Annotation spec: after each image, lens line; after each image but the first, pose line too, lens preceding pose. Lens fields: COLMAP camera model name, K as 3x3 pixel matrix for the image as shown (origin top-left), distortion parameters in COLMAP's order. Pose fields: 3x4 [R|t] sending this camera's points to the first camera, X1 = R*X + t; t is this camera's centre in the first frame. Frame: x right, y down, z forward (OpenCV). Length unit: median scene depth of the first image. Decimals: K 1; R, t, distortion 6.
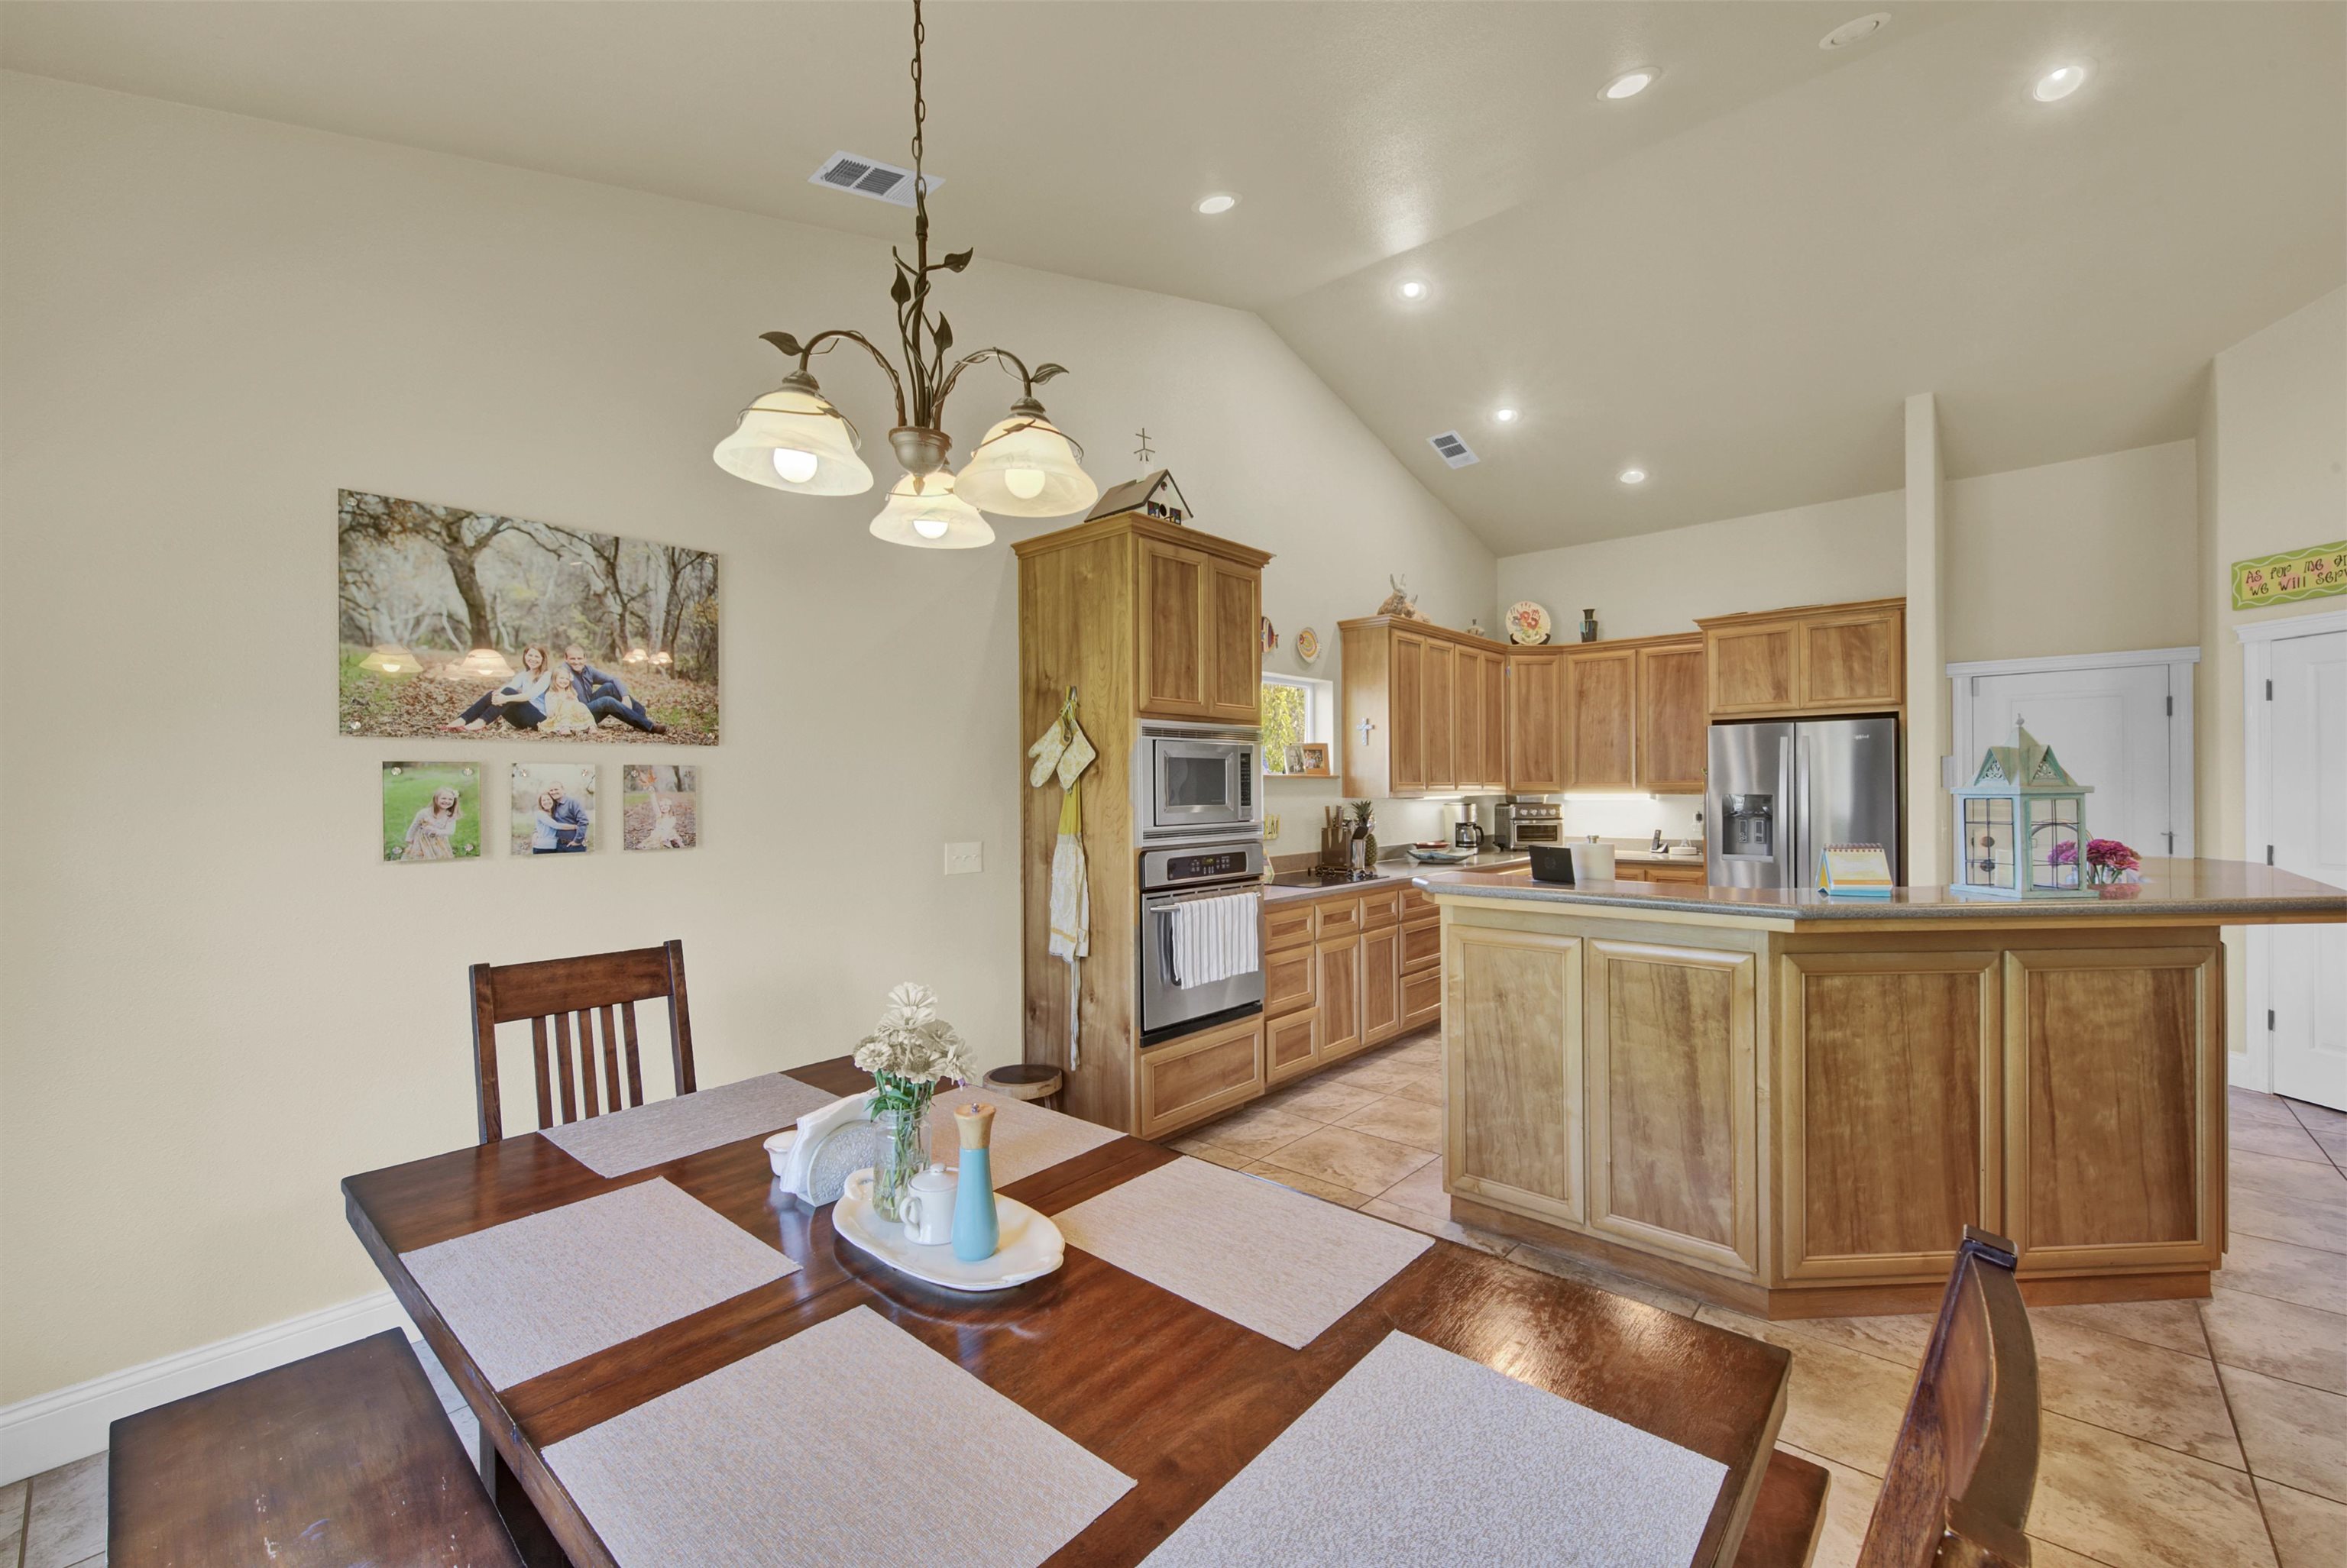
lens RADIAL K [[953.5, 0, 1169.4], [0, 953.5, 783.7], [0, 0, 1]] dist [0.000028, 0.000137]
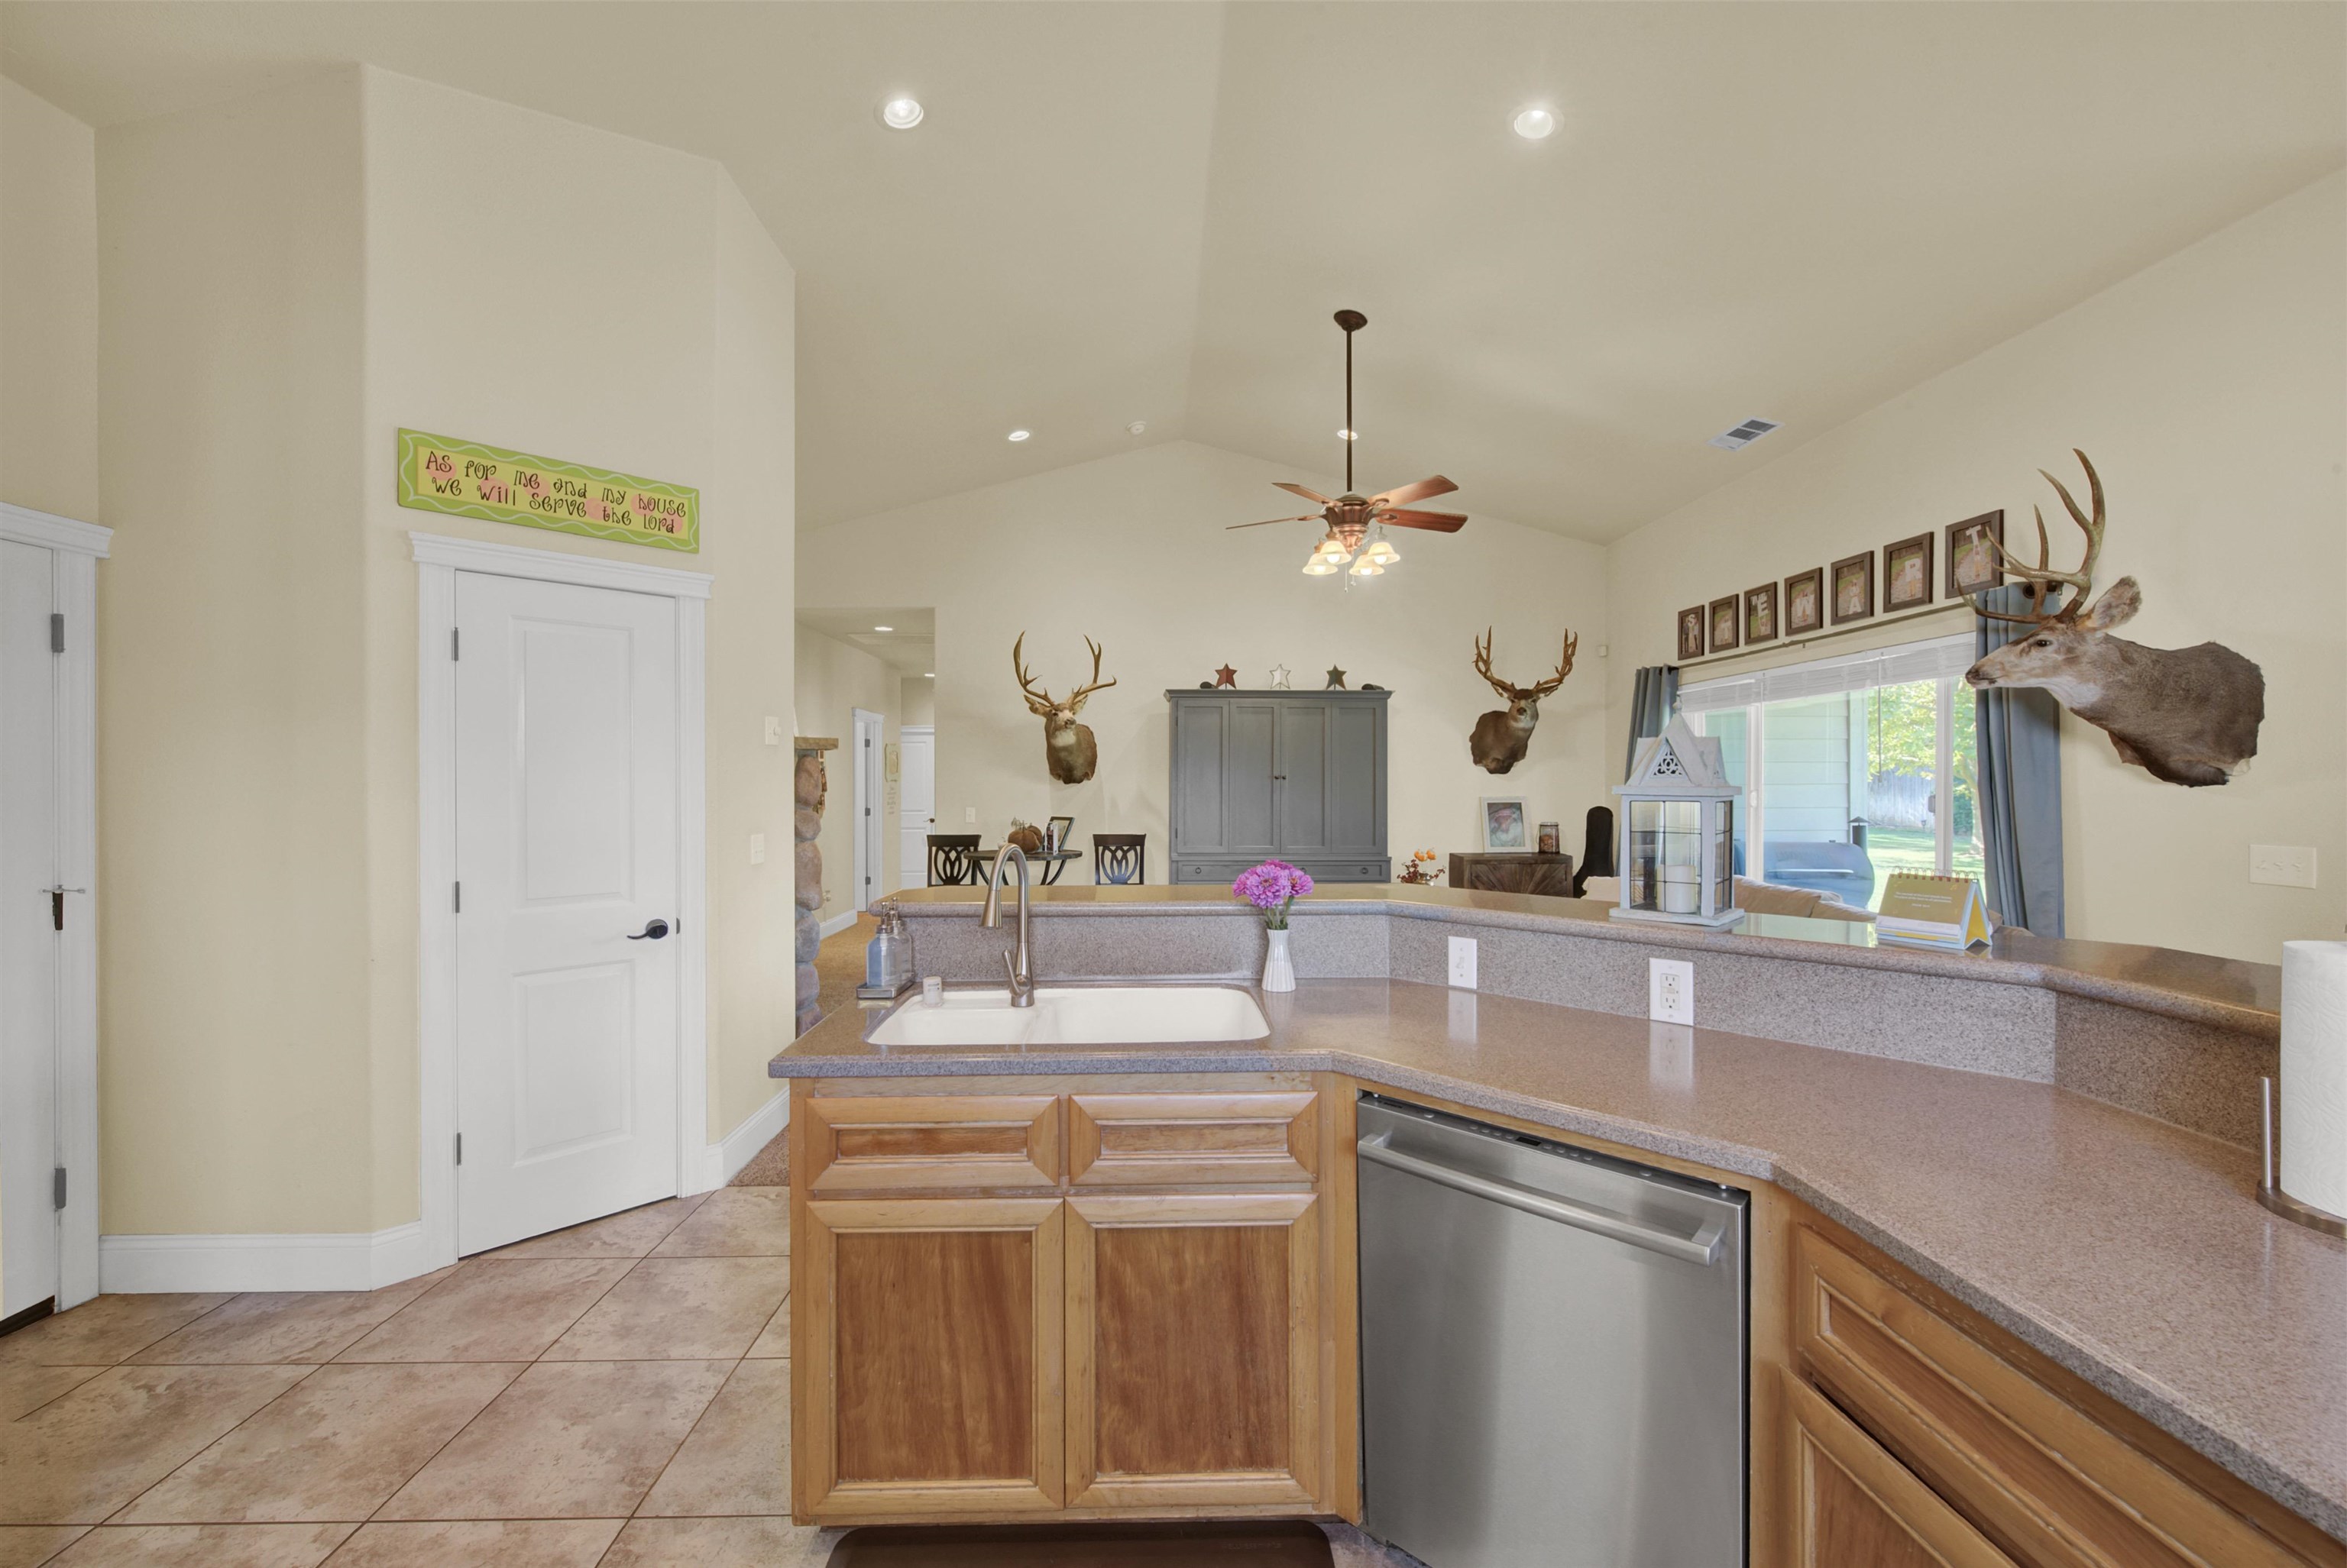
lens RADIAL K [[953.5, 0, 1162.9], [0, 953.5, 789.6], [0, 0, 1]] dist [0.000028, 0.000137]
pose [[-0.681180, 0.001172, 0.732115, 0.344869], [0.003032, 0.999995, 0.001220, 0.002234], [-0.732110, 0.003051, -0.681180, 1.095682]]
